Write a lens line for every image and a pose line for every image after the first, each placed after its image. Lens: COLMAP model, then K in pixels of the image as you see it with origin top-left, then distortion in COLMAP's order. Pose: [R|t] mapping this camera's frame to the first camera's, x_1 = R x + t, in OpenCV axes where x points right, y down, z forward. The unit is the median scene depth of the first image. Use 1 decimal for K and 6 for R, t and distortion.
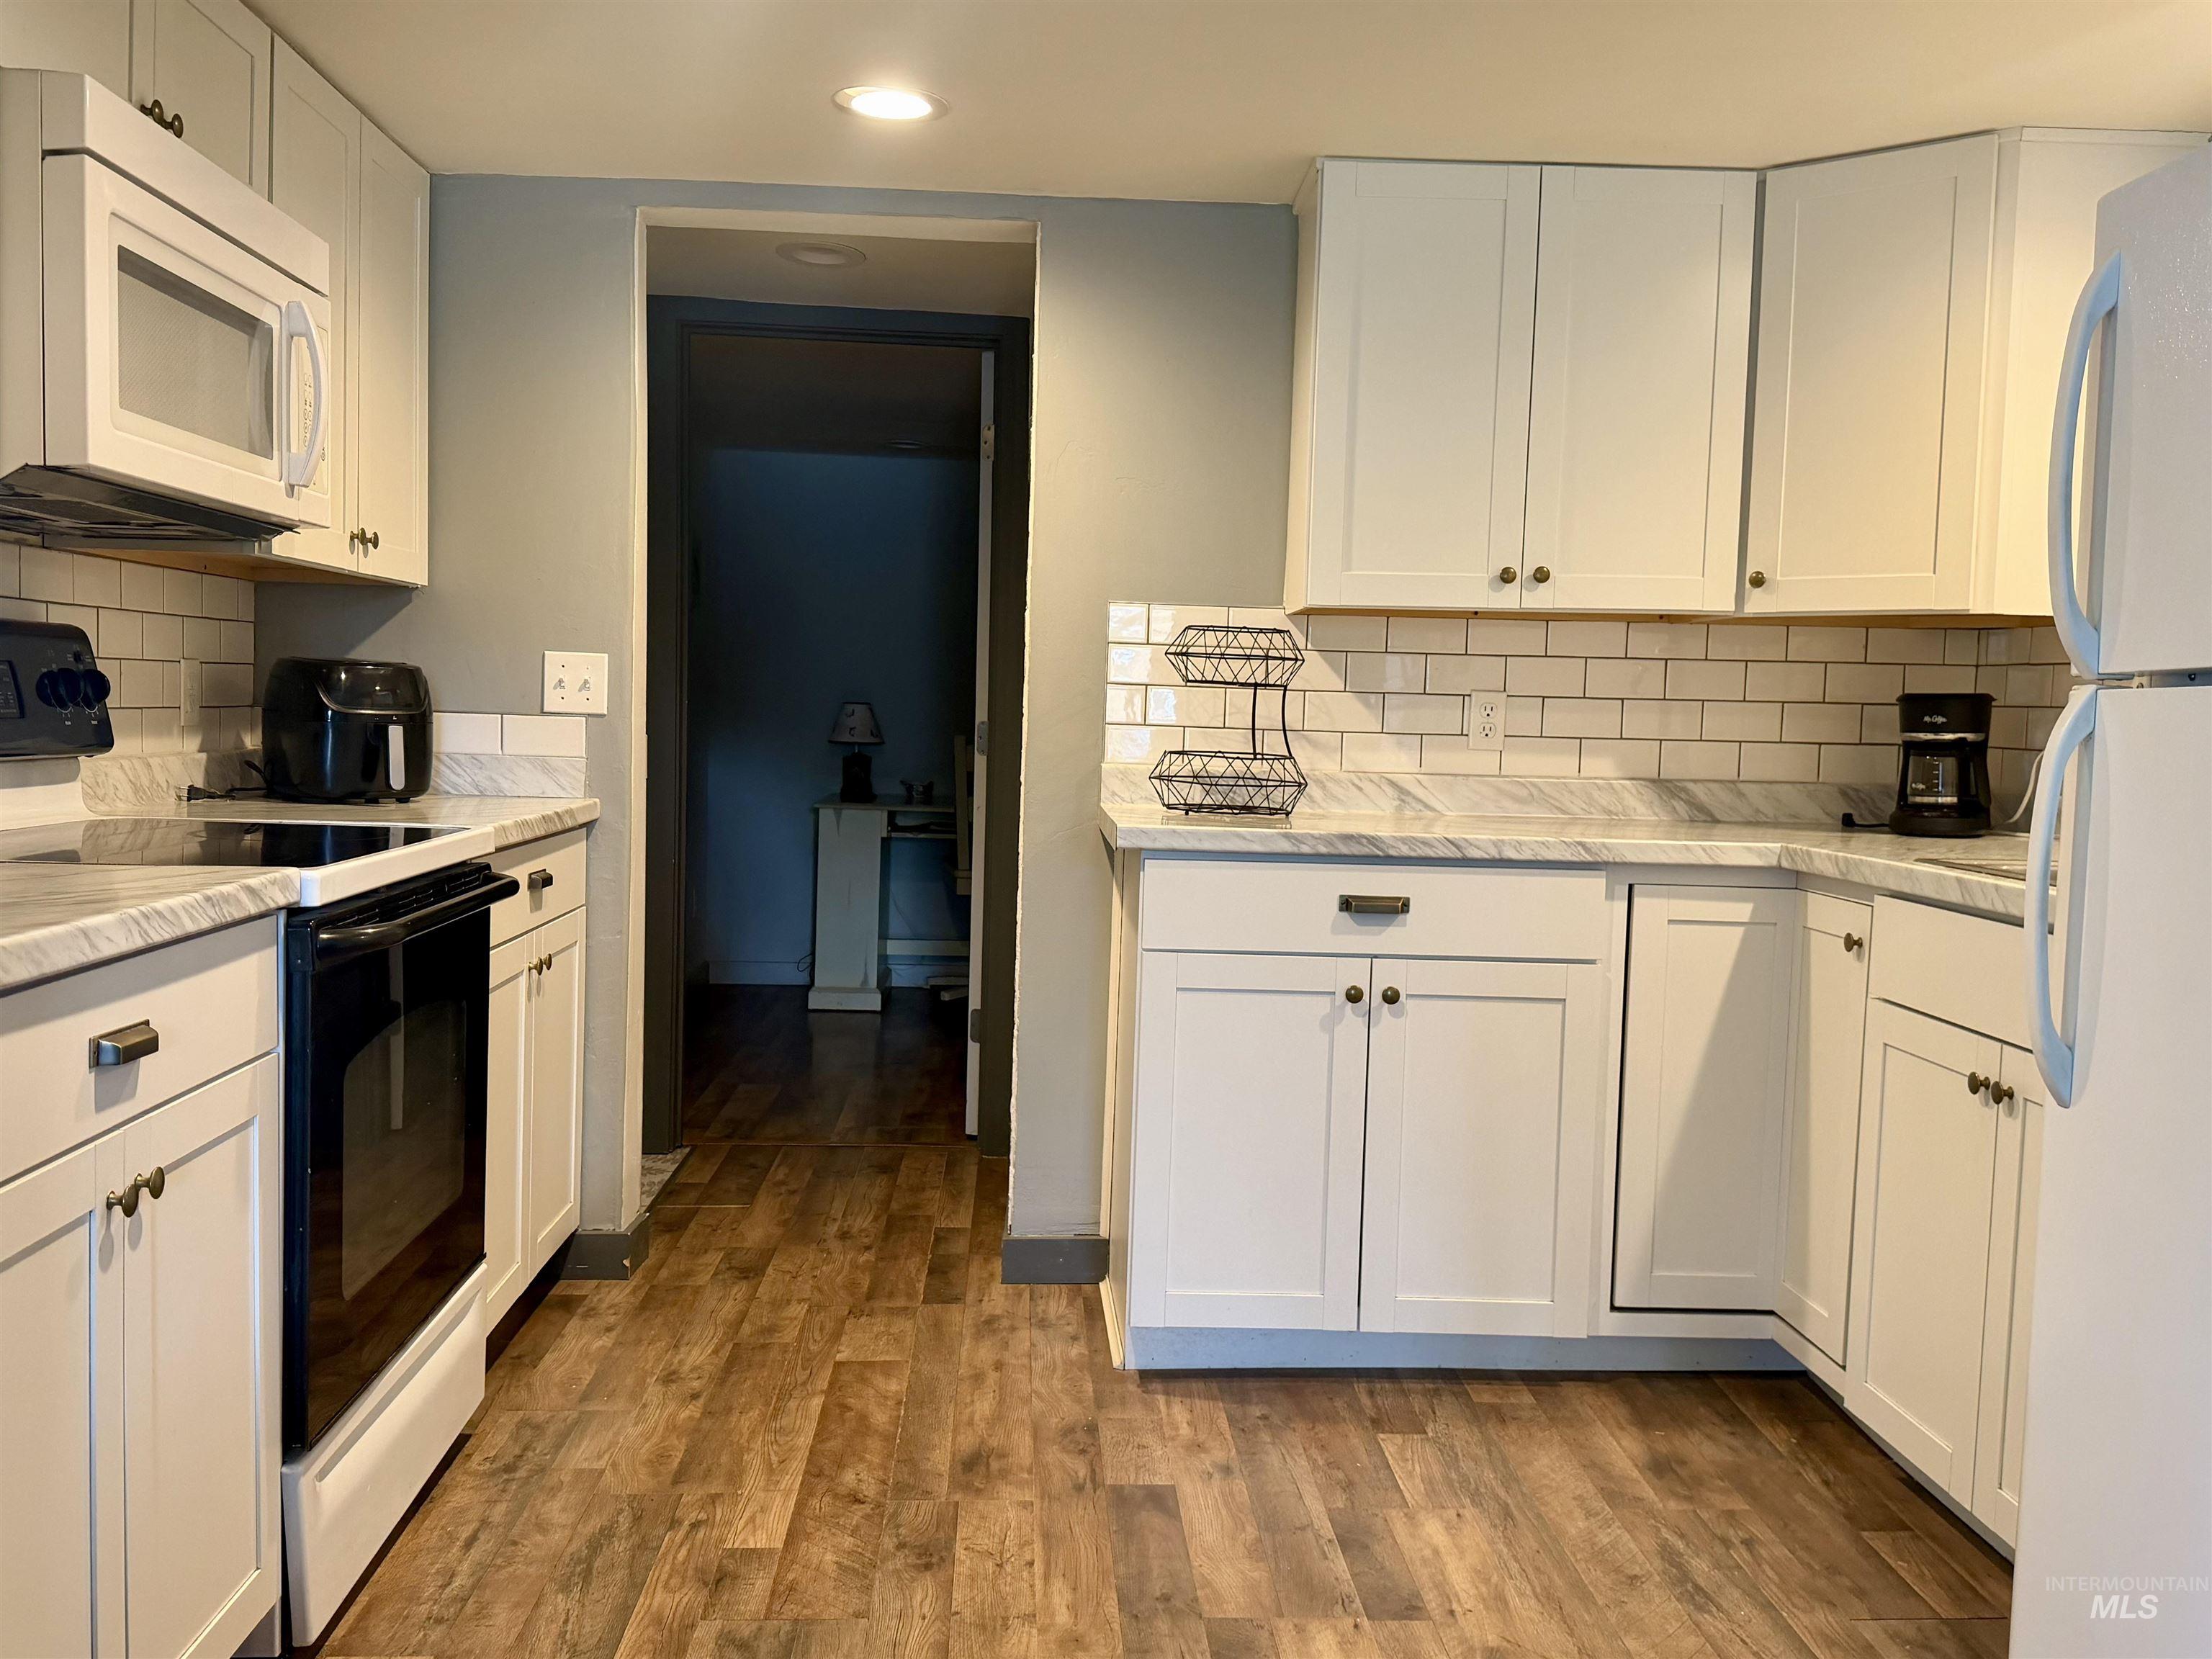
lens RADIAL K [[1860.7, 0, 1103.7], [0, 1860.7, 839.0], [0, 0, 1]] dist [0.161492, -0.369515]
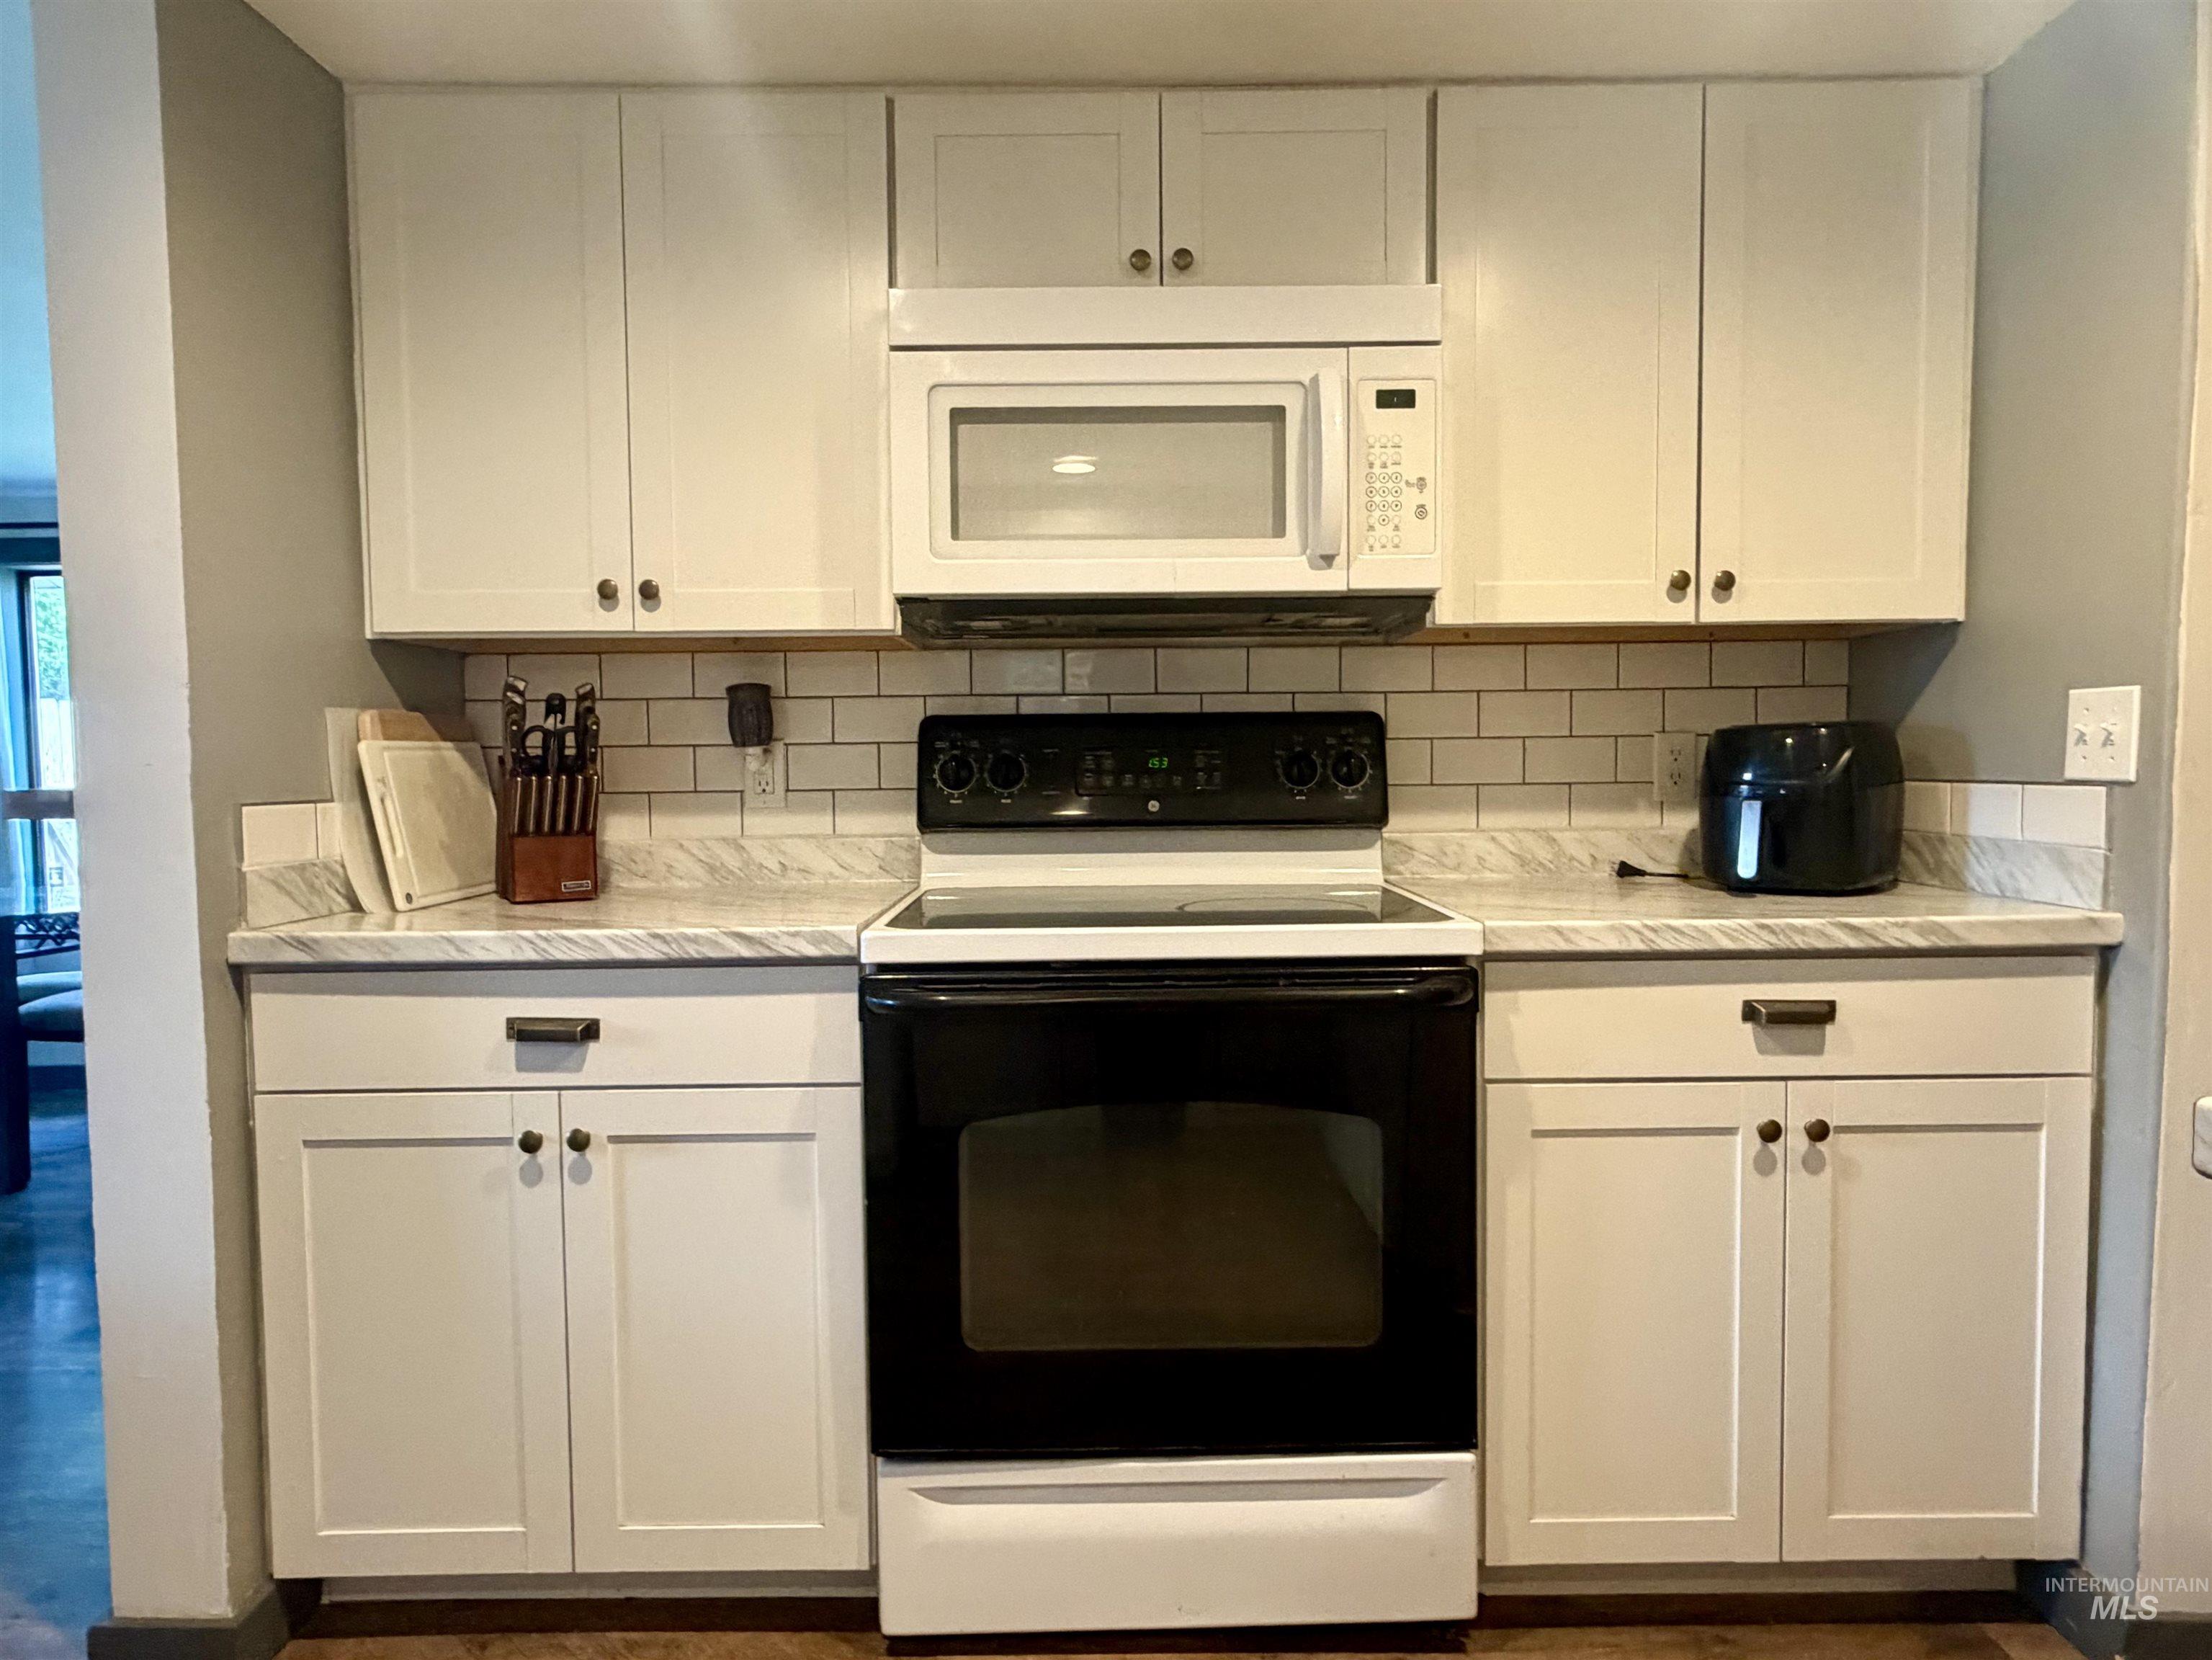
lens RADIAL K [[1357.4, 0, 1106.0], [0, 1357.4, 830.0], [0, 0, 1]] dist [0.003836, 0.000939]
pose [[-0.054737, 0.020950, -0.998281, 0.248288], [-0.061119, 0.997835, 0.024292, -0.047490], [0.996628, 0.062344, -0.053338, 0.804822]]
